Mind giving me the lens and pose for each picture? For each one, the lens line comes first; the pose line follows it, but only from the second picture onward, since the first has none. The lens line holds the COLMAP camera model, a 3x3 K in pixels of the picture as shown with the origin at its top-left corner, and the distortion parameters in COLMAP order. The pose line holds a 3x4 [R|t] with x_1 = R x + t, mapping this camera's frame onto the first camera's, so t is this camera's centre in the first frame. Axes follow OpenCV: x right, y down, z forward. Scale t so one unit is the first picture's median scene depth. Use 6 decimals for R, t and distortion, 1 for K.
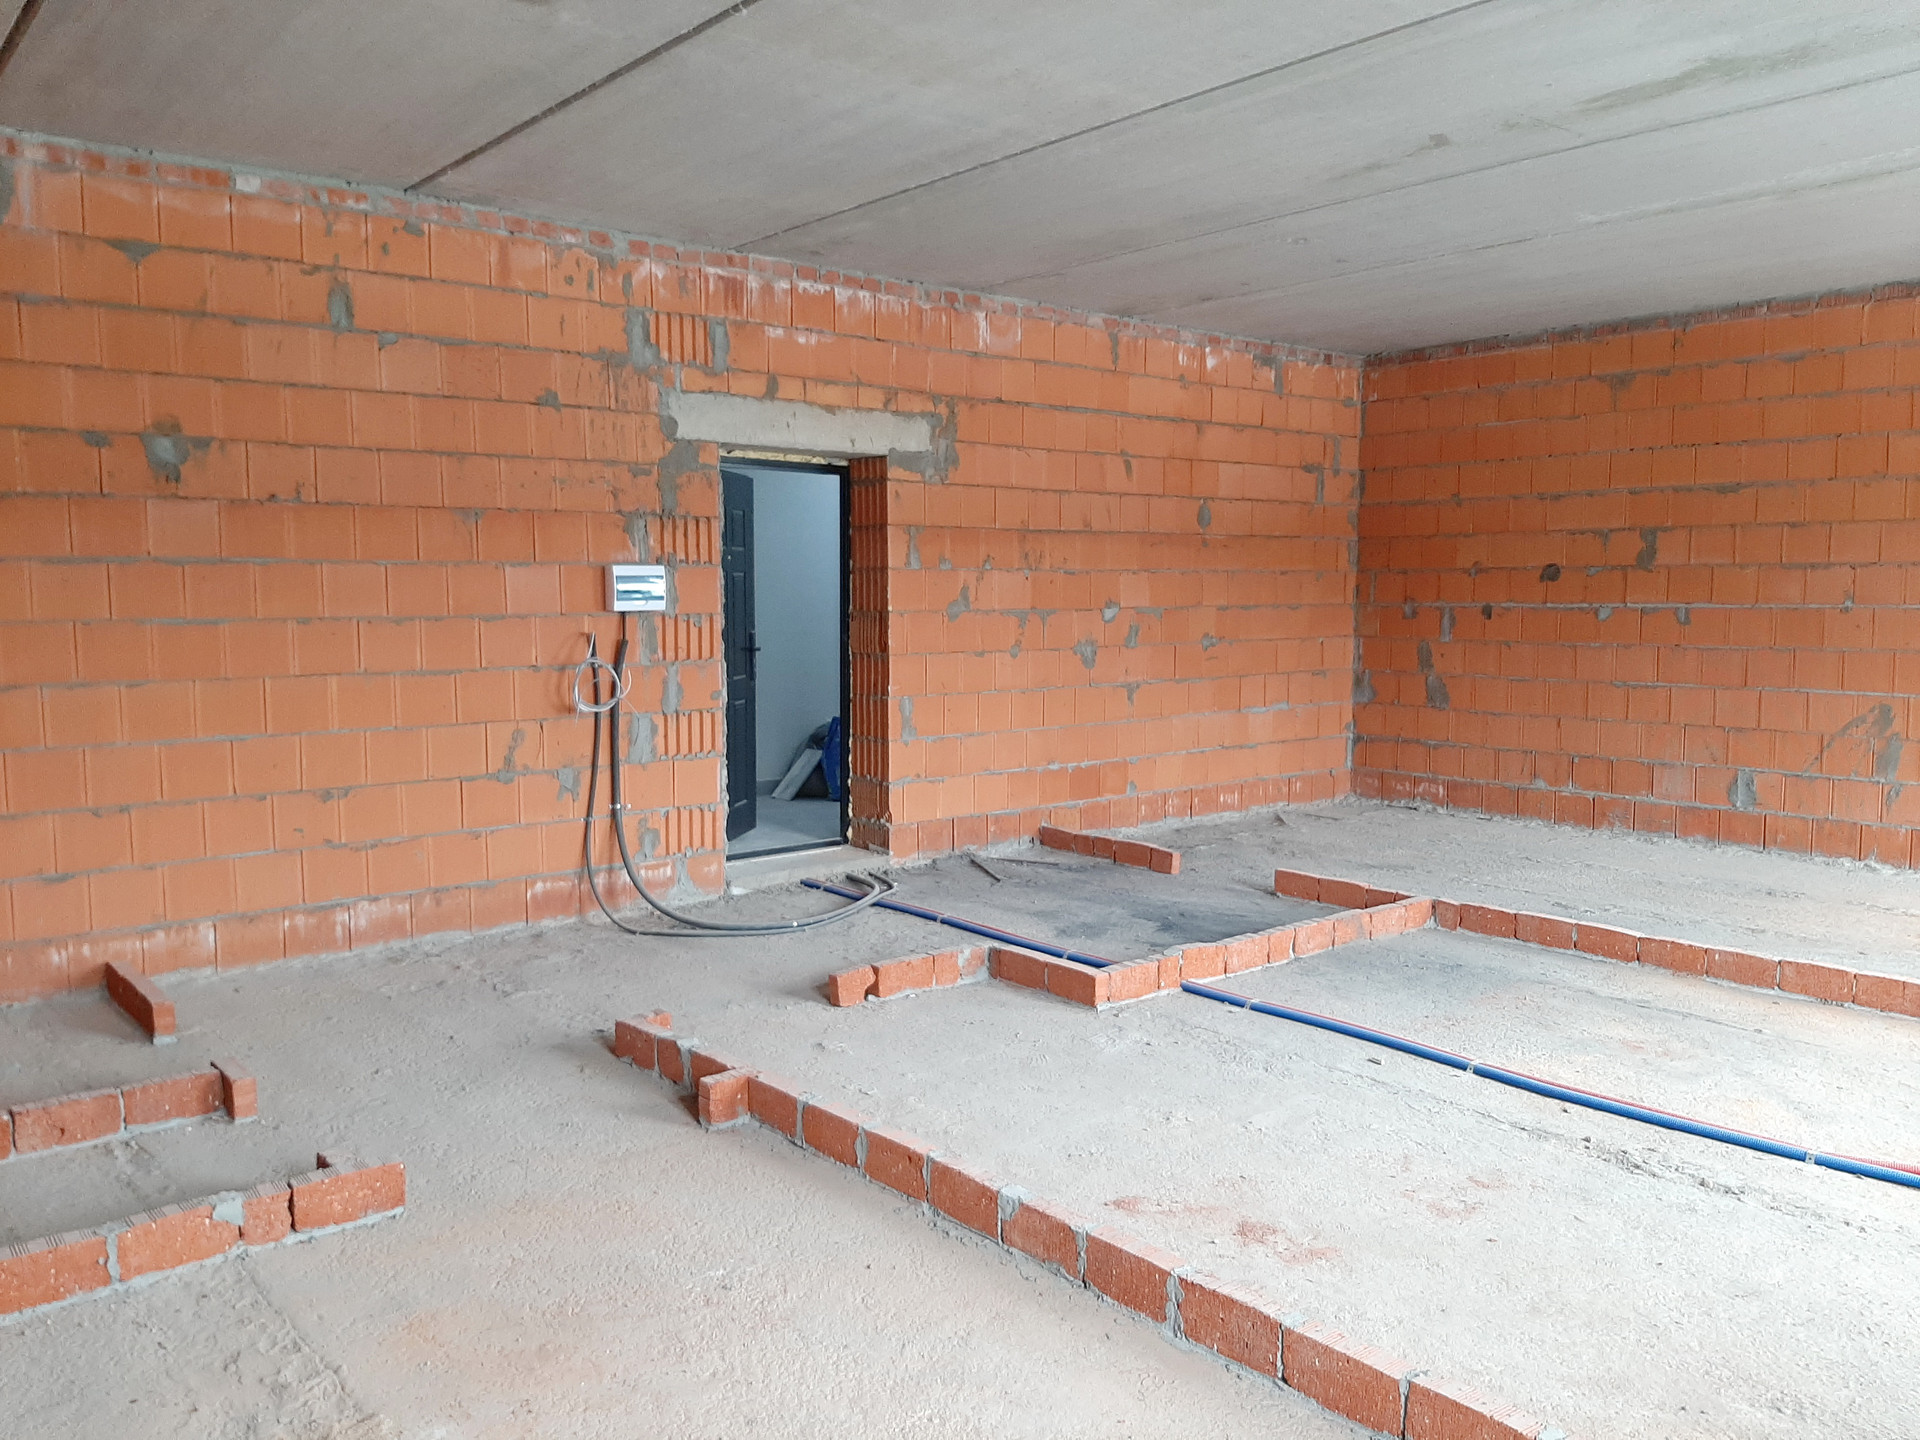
lens RADIAL K [[1466.1, 0, 949.9], [0, 1466.1, 715.4], [0, 0, 1]] dist [0.056158, -0.110505]
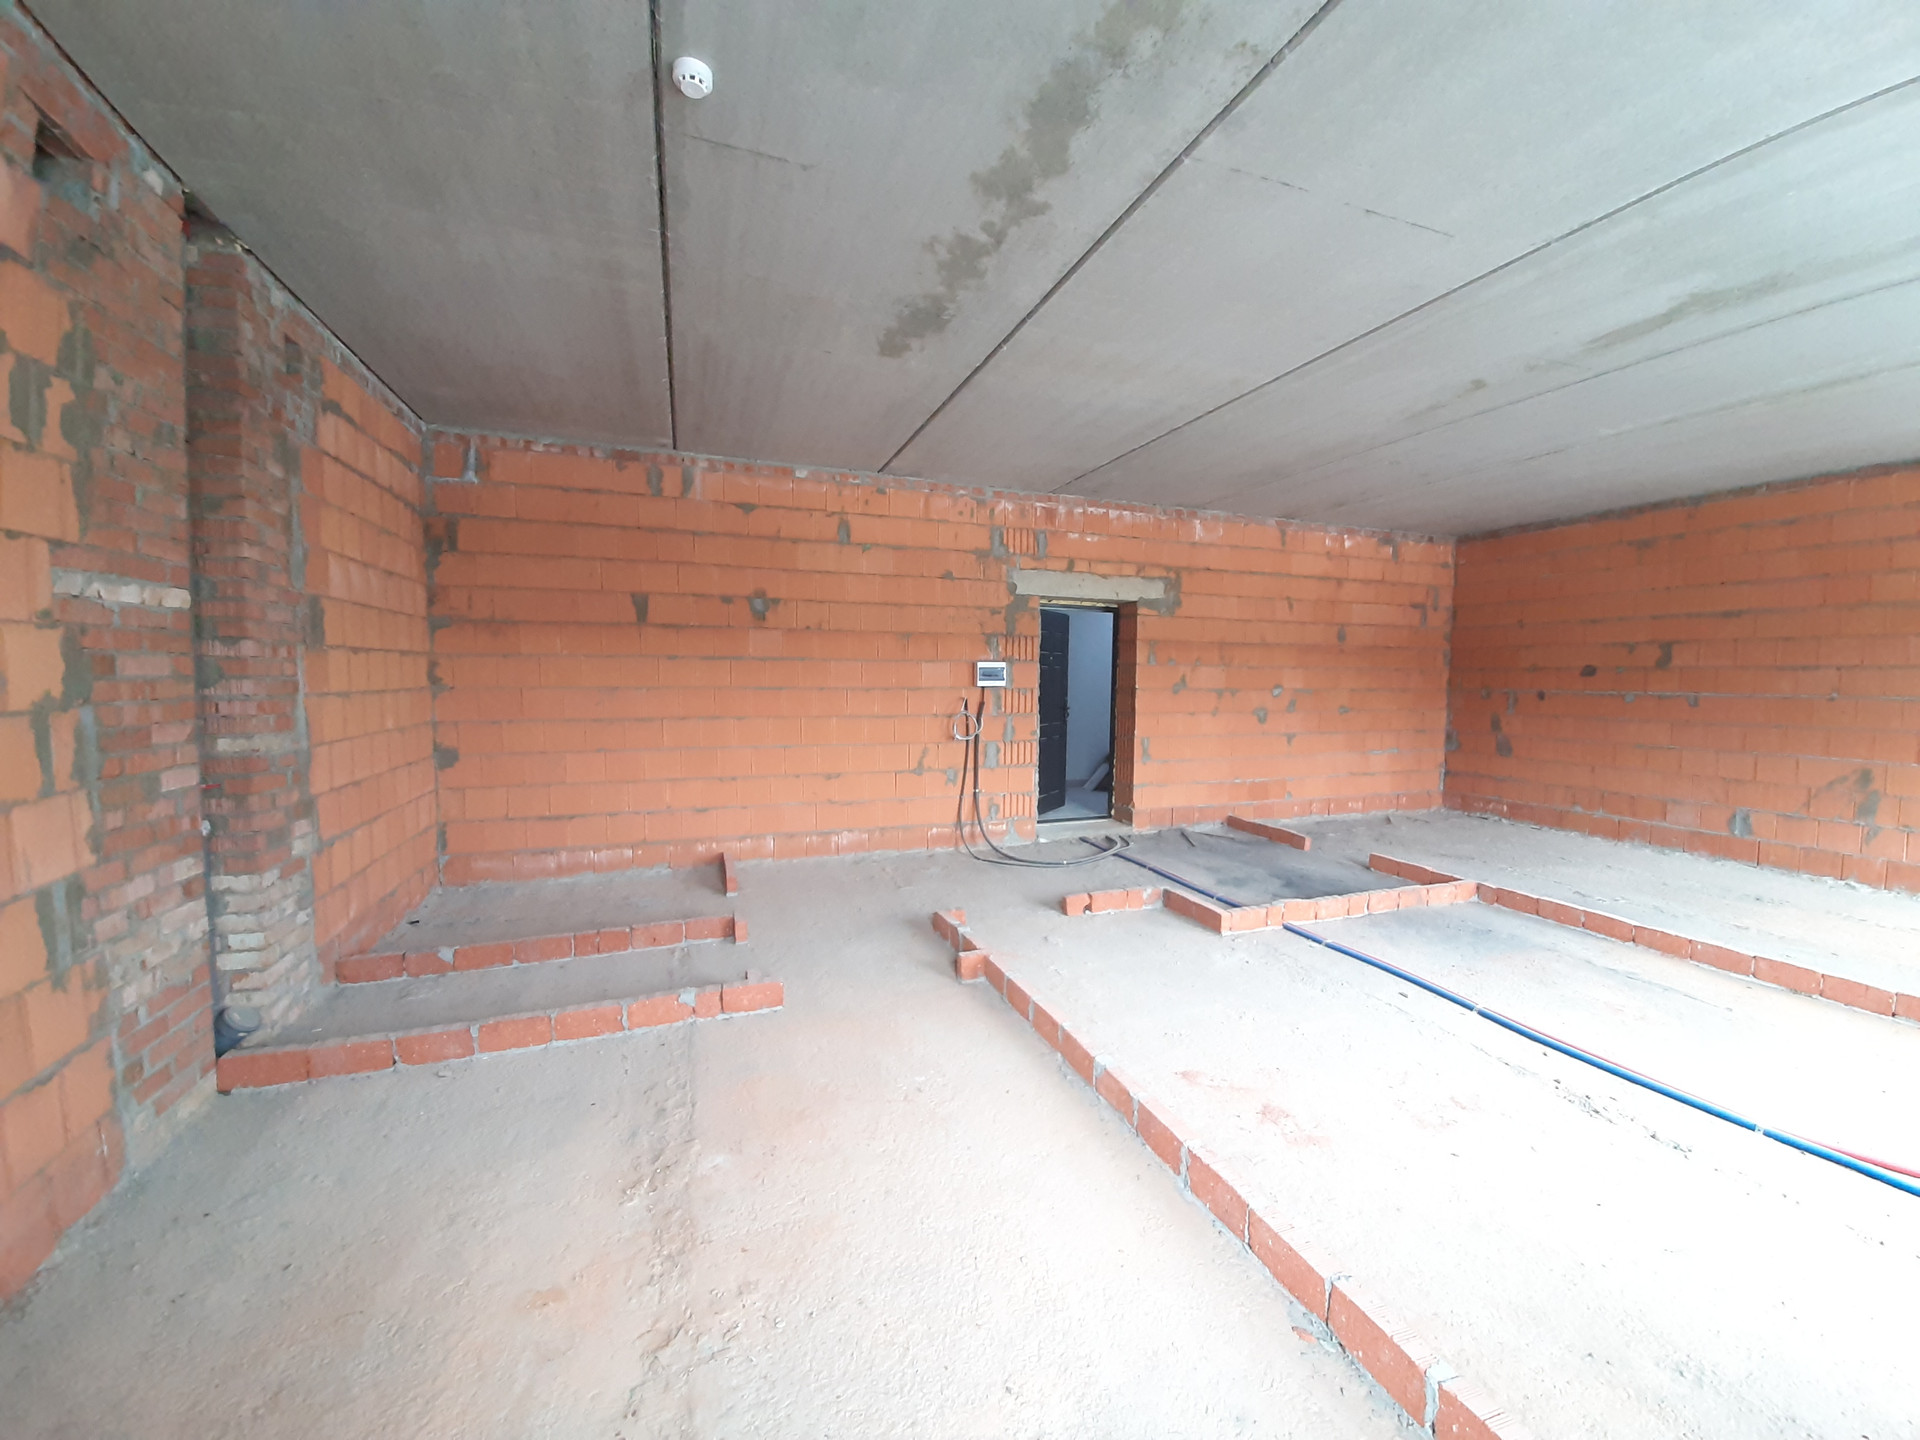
lens RADIAL K [[758.3, 0, 960.0], [0, 758.3, 720.0], [0, 0, 1]] dist [0.000392, -0.005712]
pose [[0.947462, 0.028541, -0.318592, 0.063424], [-0.037815, 0.999021, -0.022962, -0.005008], [0.317625, 0.033803, 0.947614, 0.079514]]
